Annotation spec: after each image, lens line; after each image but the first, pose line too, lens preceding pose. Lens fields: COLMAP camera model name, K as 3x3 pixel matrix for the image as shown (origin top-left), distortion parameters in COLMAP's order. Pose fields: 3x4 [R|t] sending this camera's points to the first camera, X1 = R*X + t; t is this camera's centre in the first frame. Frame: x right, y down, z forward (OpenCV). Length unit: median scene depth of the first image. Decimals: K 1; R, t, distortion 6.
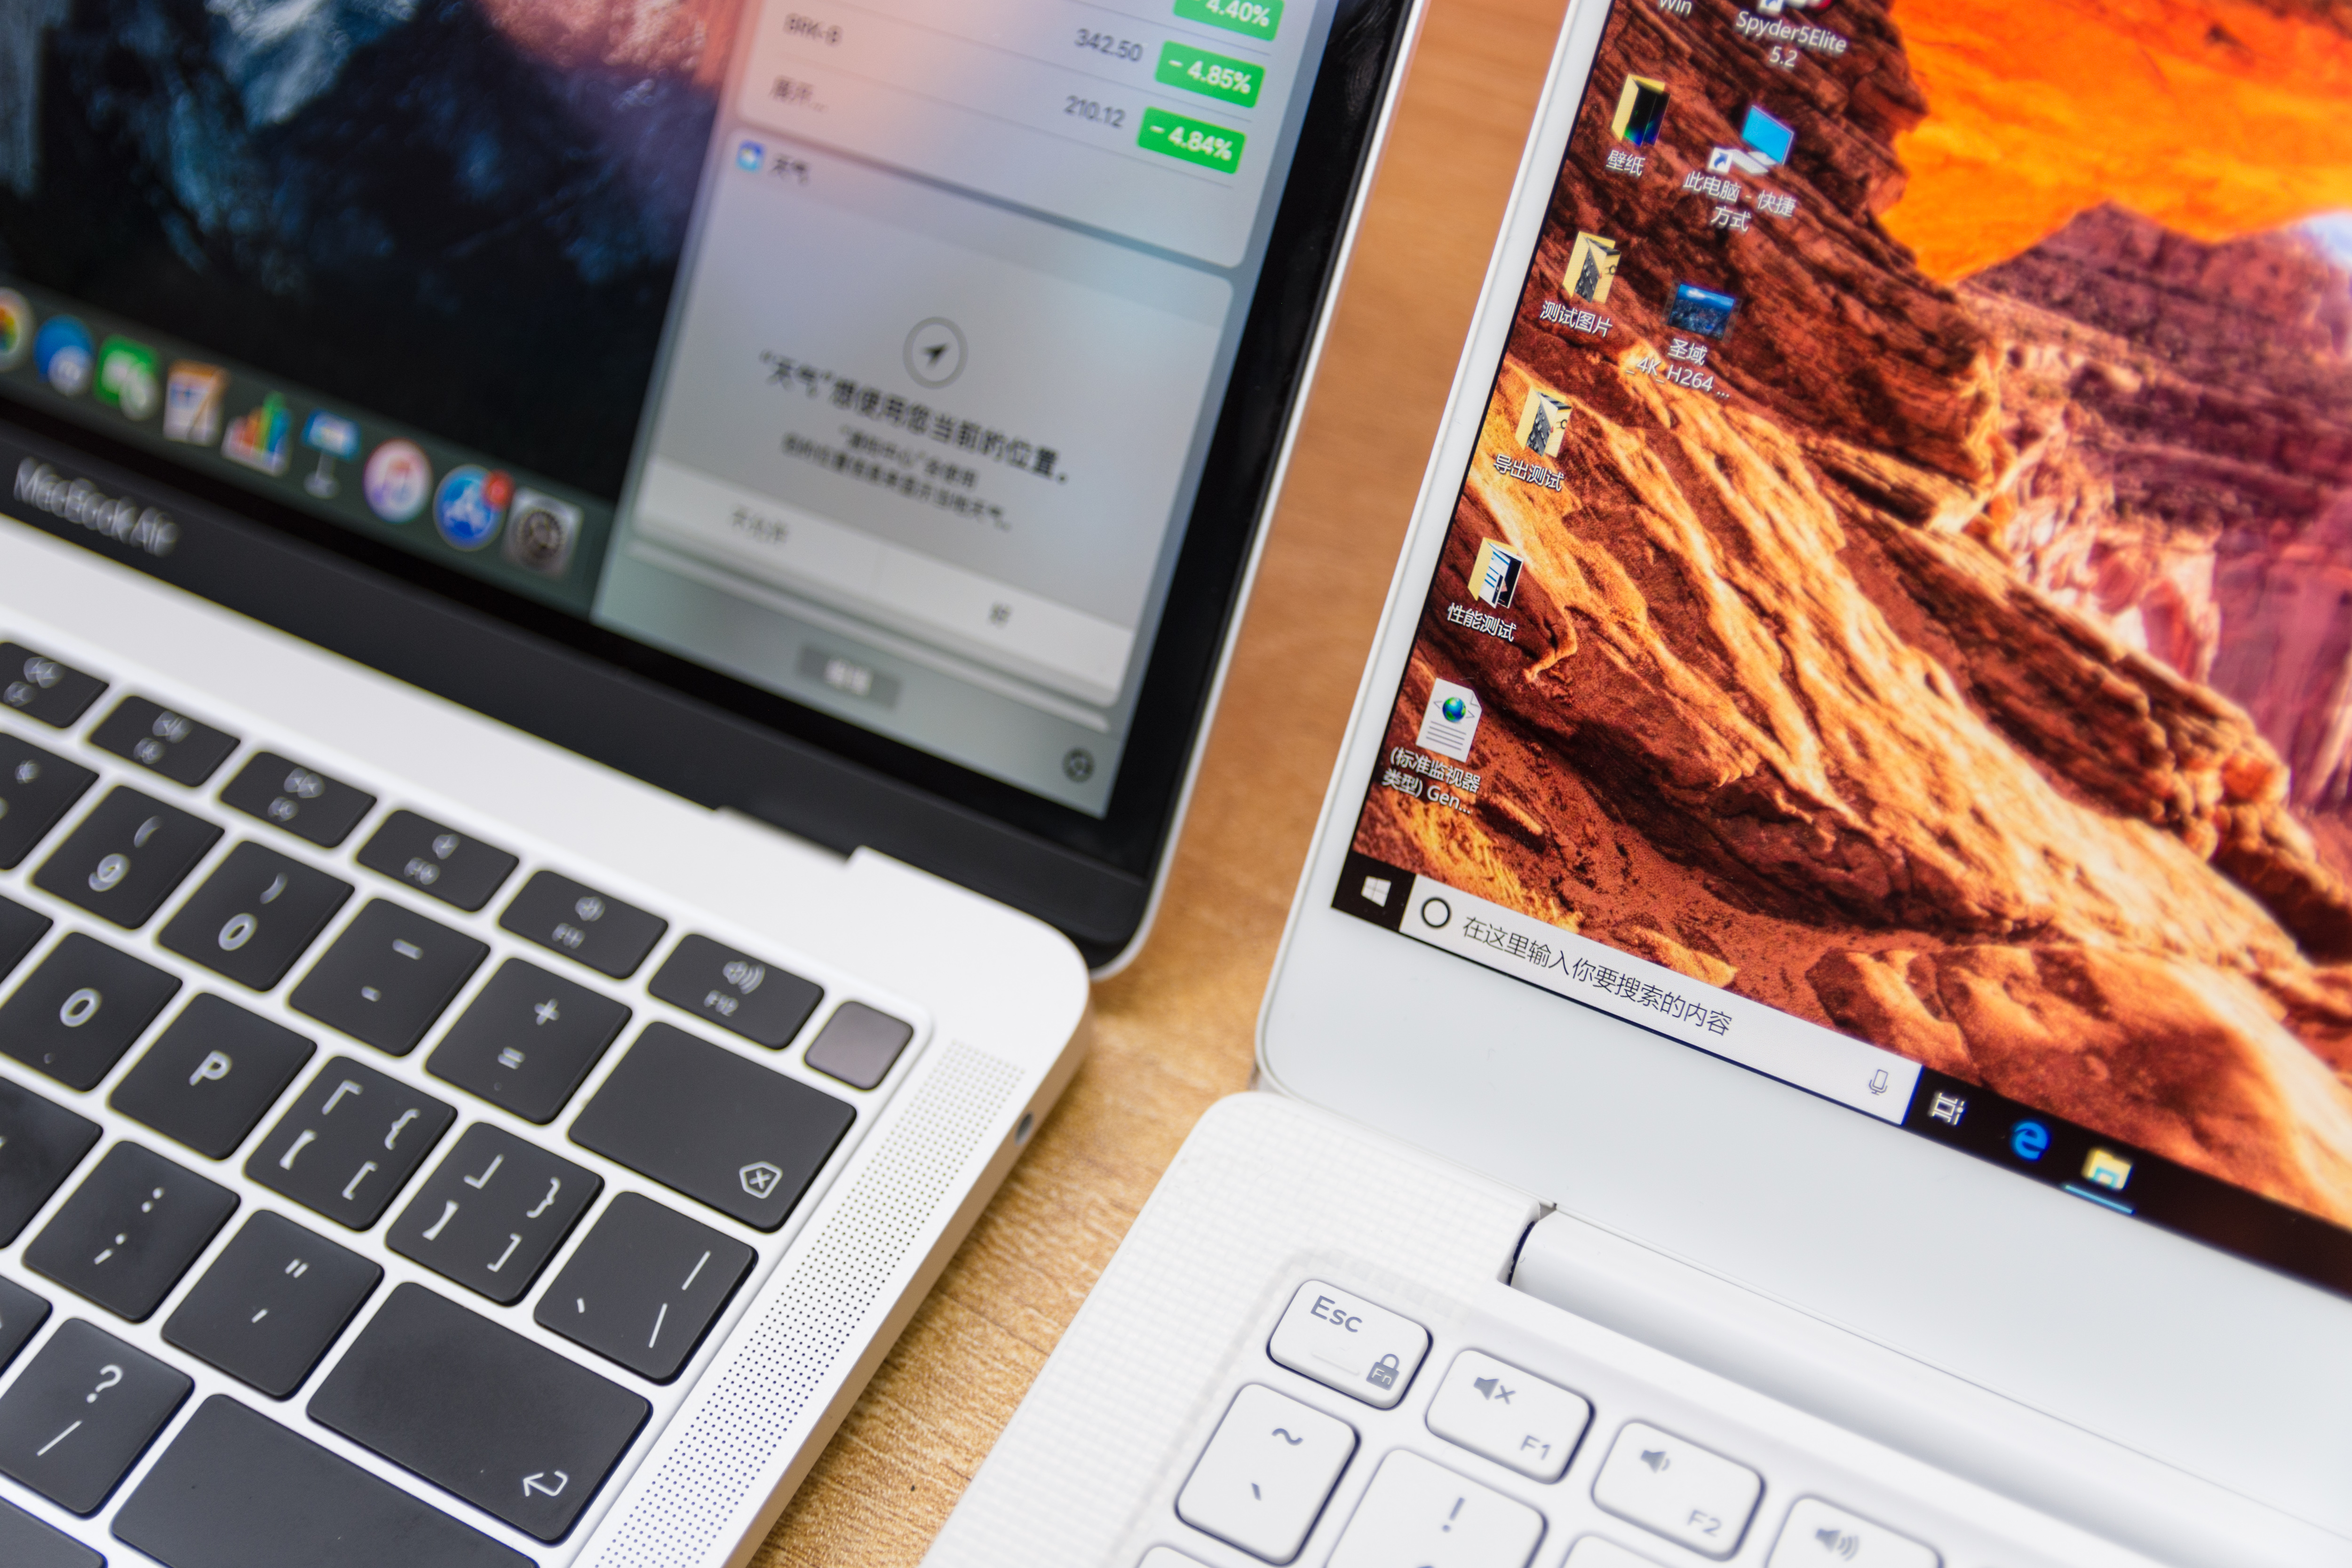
lens RADIAL K [[2945.7, 0, 1176.0], [0, 2945.7, 784.0], [0, 0, 1]] dist [-0.014809, 0.021738]
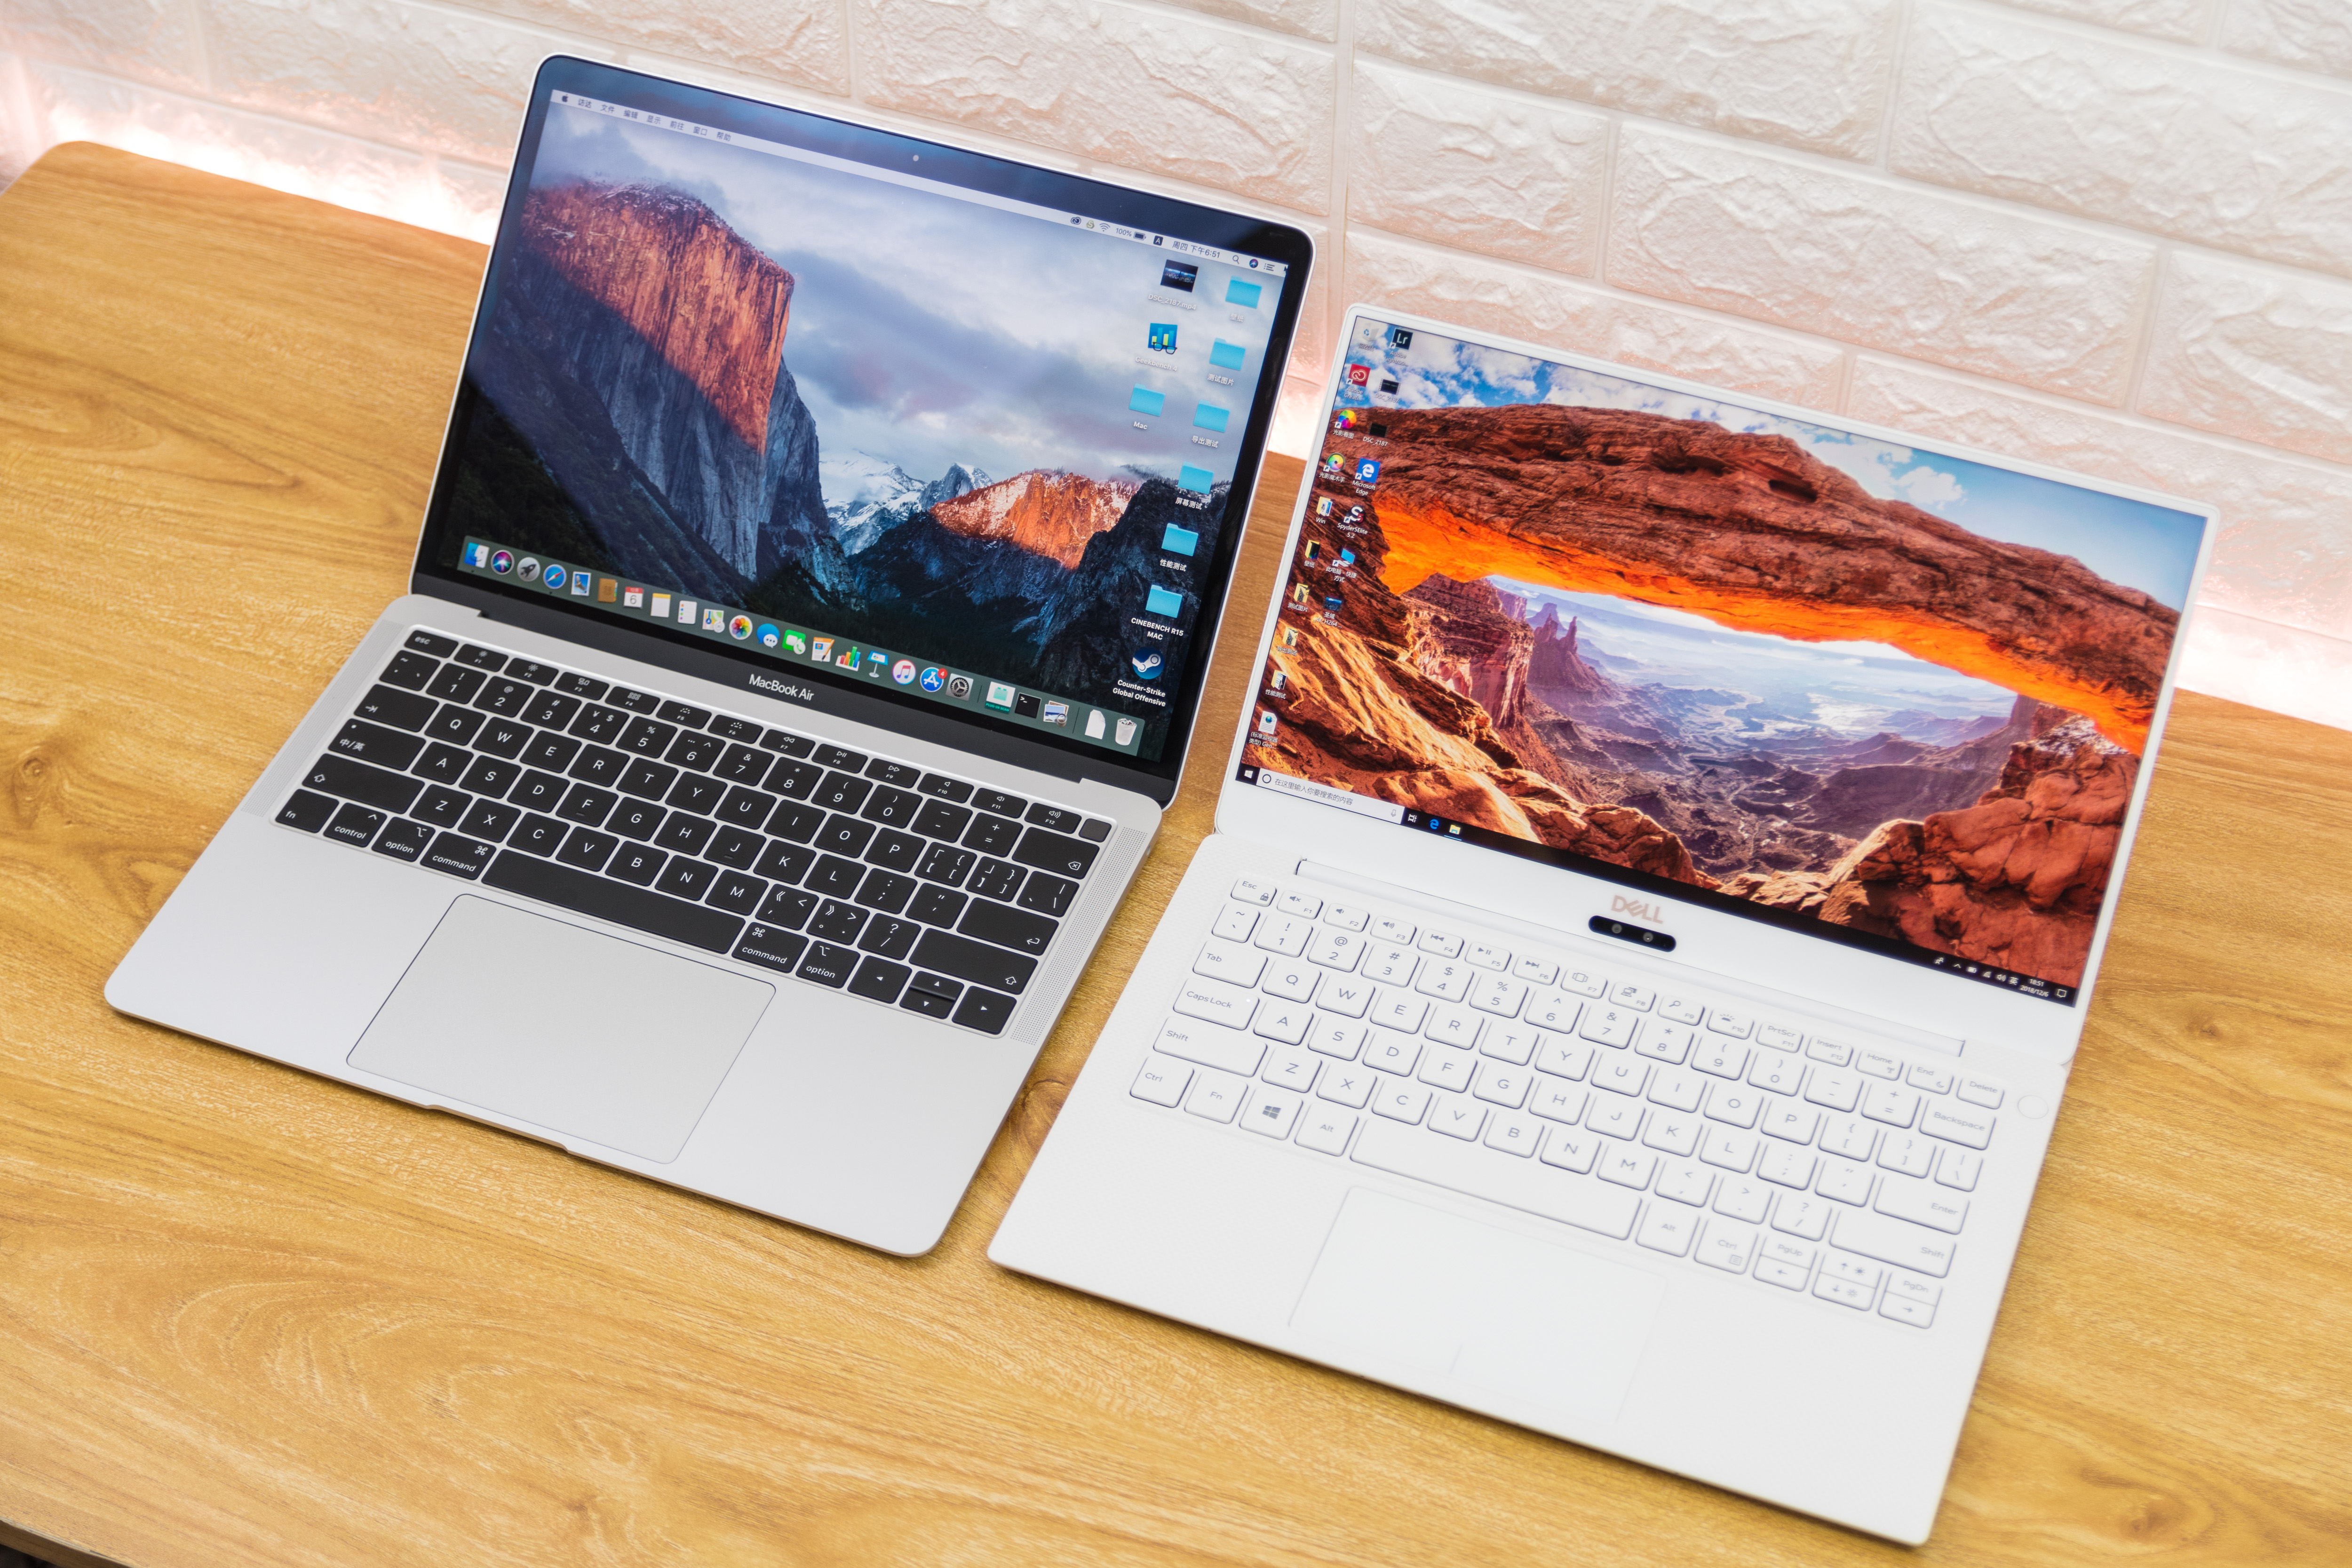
lens RADIAL K [[4194.5, 0, 1176.0], [0, 4194.5, 784.0], [0, 0, 1]] dist [0.022861, 0.077725]
pose [[0.986808, -0.038799, 0.157178, -0.823517], [0.055744, 0.992922, -0.104873, 0.583717], [-0.151997, 0.112251, 0.981986, -3.973390]]
